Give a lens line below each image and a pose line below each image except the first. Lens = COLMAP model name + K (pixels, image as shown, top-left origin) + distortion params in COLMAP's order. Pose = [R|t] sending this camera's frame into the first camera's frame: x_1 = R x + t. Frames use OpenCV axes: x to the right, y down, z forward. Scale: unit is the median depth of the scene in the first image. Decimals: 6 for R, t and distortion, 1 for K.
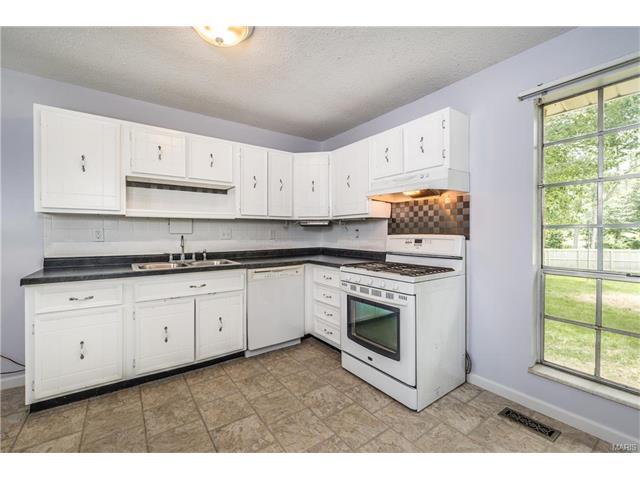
lens RADIAL K [[281.6, 0, 325.1], [0, 281.6, 233.5], [0, 0, 1]] dist [0.016993, -0.000099]
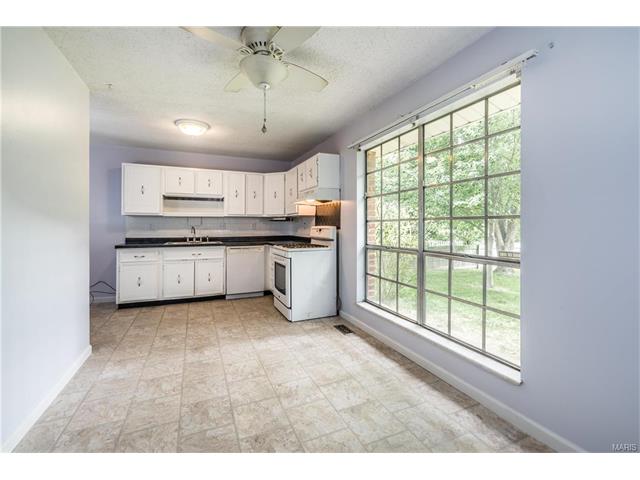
lens RADIAL K [[281.6, 0, 323.1], [0, 281.6, 226.3], [0, 0, 1]] dist [0.016993, -0.000099]
pose [[0.976449, 0.000073, -0.215748, 0.694075], [-0.001089, 0.999989, -0.004592, 0.012664], [0.215745, 0.004719, 0.976438, -0.563379]]
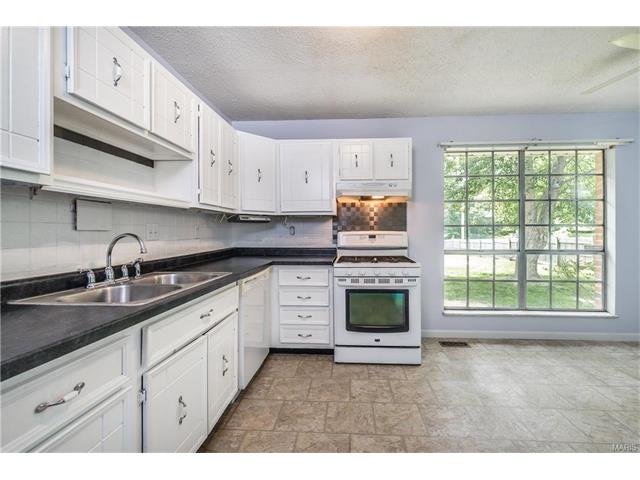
lens RADIAL K [[281.6, 0, 340.3], [0, 281.6, 230.5], [0, 0, 1]] dist [0.016993, -0.000099]
pose [[0.622250, 0.002315, 0.782815, -0.712543], [0.005417, 0.999959, -0.007263, 0.008385], [-0.782800, 0.008760, 0.622212, 0.354544]]
